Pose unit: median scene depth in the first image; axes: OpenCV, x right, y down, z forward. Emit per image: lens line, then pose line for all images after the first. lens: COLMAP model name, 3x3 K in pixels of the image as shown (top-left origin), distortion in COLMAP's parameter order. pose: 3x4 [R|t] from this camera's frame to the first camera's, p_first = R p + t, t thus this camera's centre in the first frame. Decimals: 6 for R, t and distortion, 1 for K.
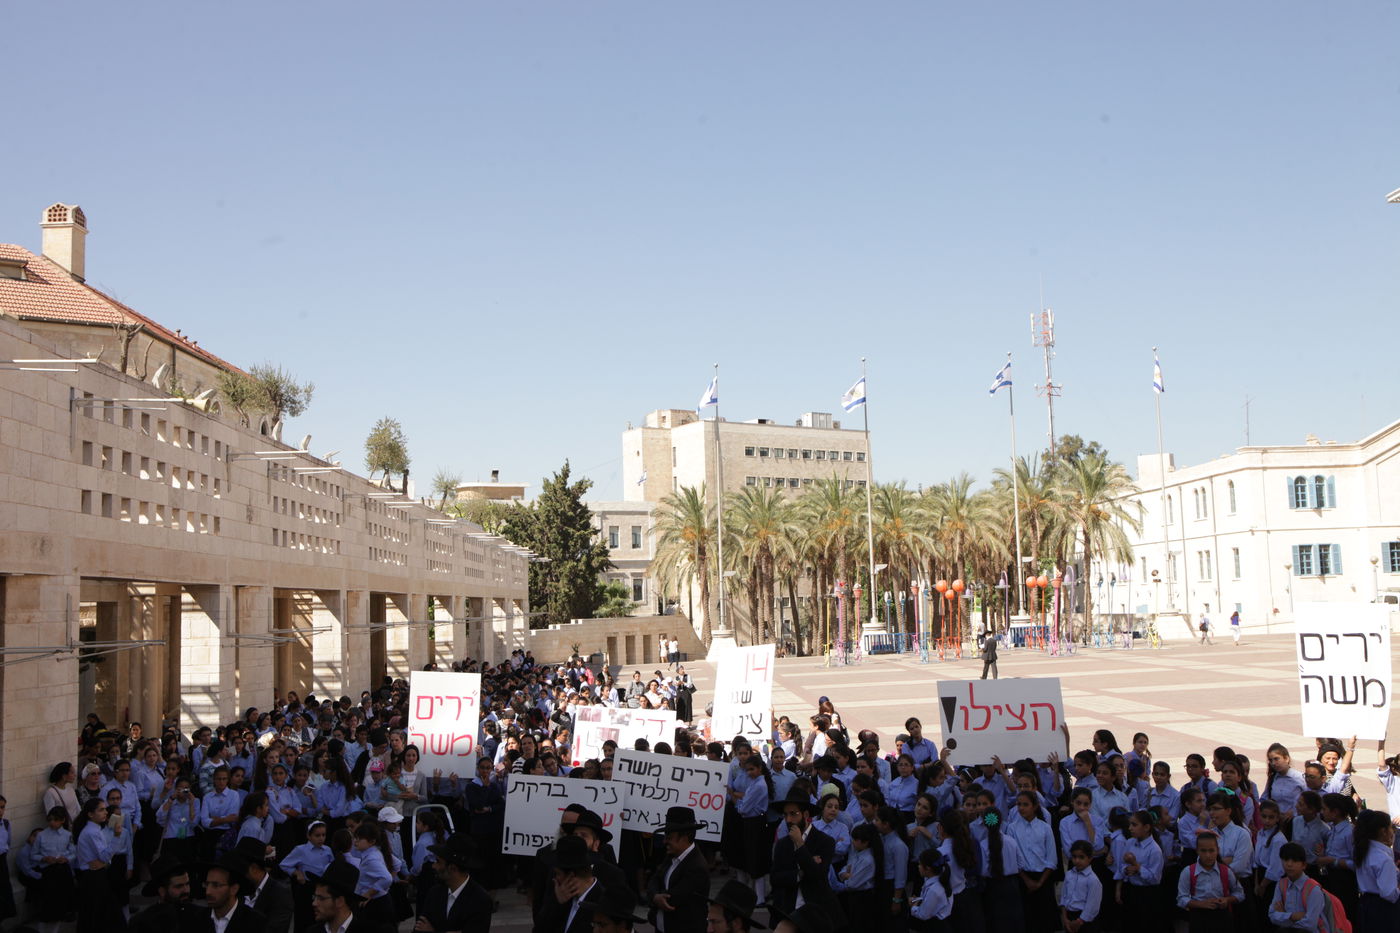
lens RADIAL K [[1364.8, 0, 701.8], [0, 1364.8, 465.3], [0, 0, 1]] dist [-0.052390, 0.000000]
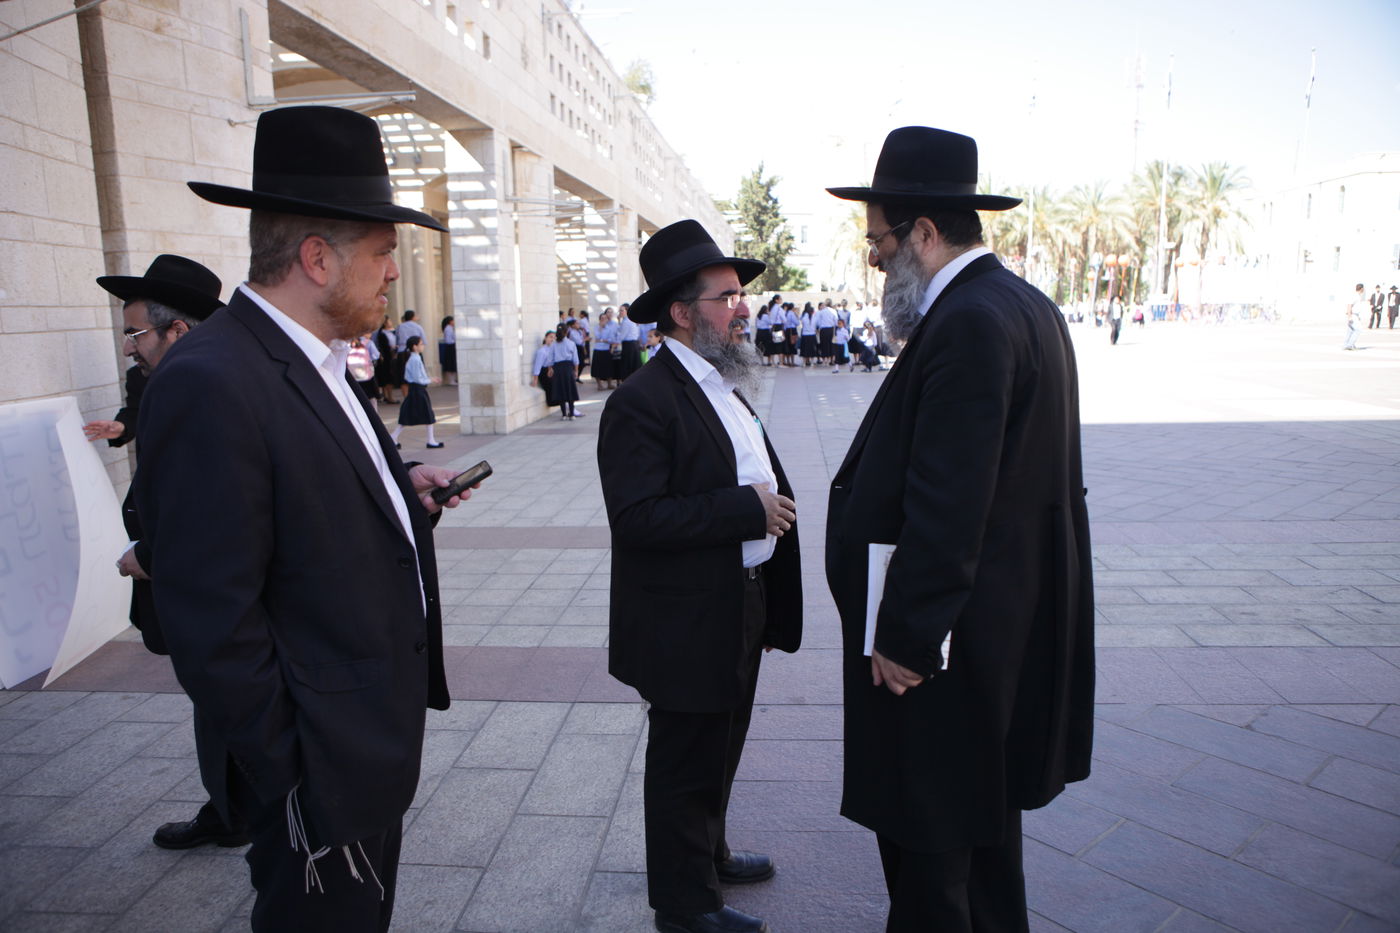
lens RADIAL K [[961.4, 0, 702.8], [0, 961.4, 455.1], [0, 0, 1]] dist [-0.044920, 0.031037]
pose [[0.993266, 0.036981, -0.109796, -0.098324], [-0.008194, 0.967740, 0.251818, 0.075143], [0.115566, -0.249223, 0.961526, 0.256169]]
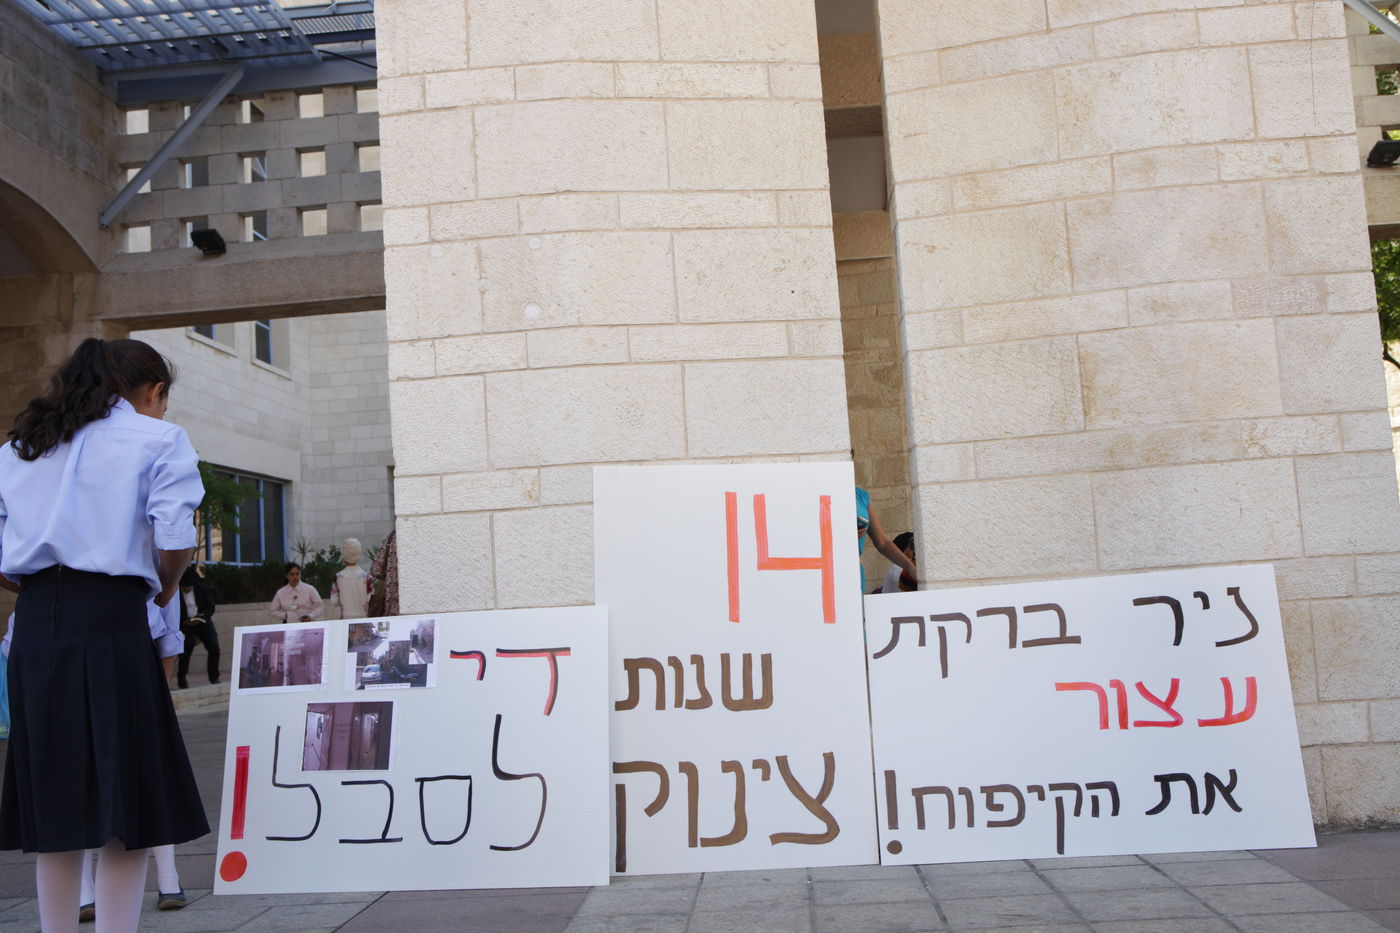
lens RADIAL K [[1364.8, 0, 693.0], [0, 1364.8, 457.3], [0, 0, 1]] dist [-0.052390, 0.000000]
pose [[-0.089525, -0.054404, -0.994498, -0.085169], [0.153614, 0.985805, -0.067757, 0.109322], [0.984067, -0.158835, -0.079897, 0.389316]]
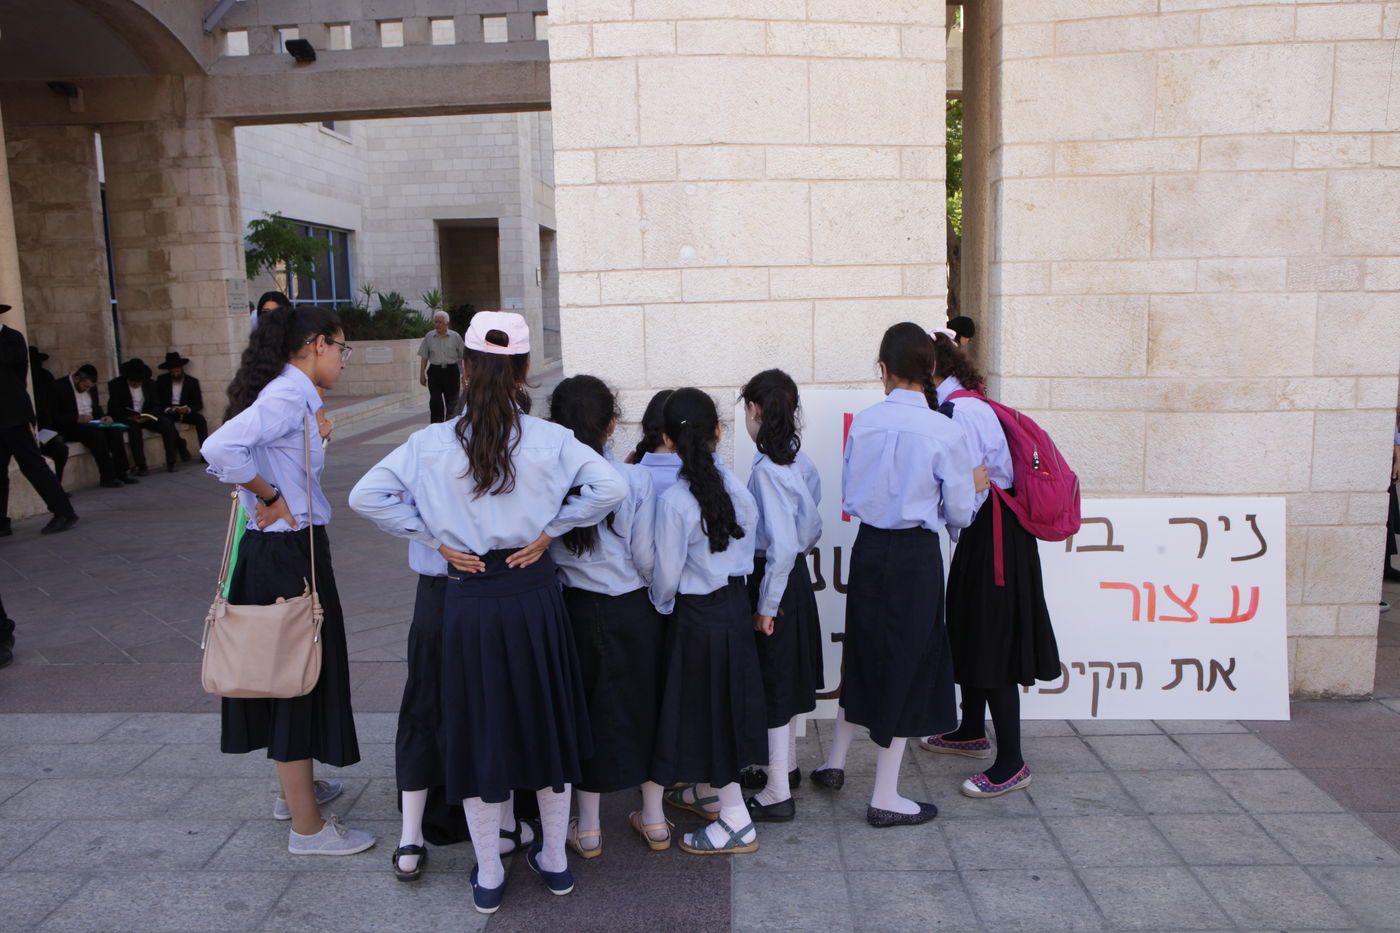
lens RADIAL K [[1084.4, 0, 679.2], [0, 1084.4, 470.6], [0, 0, 1]] dist [-0.083240, 0.053187]
pose [[-0.066269, 0.199483, -0.977658, -0.091320], [0.116732, 0.974633, 0.190954, 0.087053], [0.990950, -0.101470, -0.087874, 0.374463]]
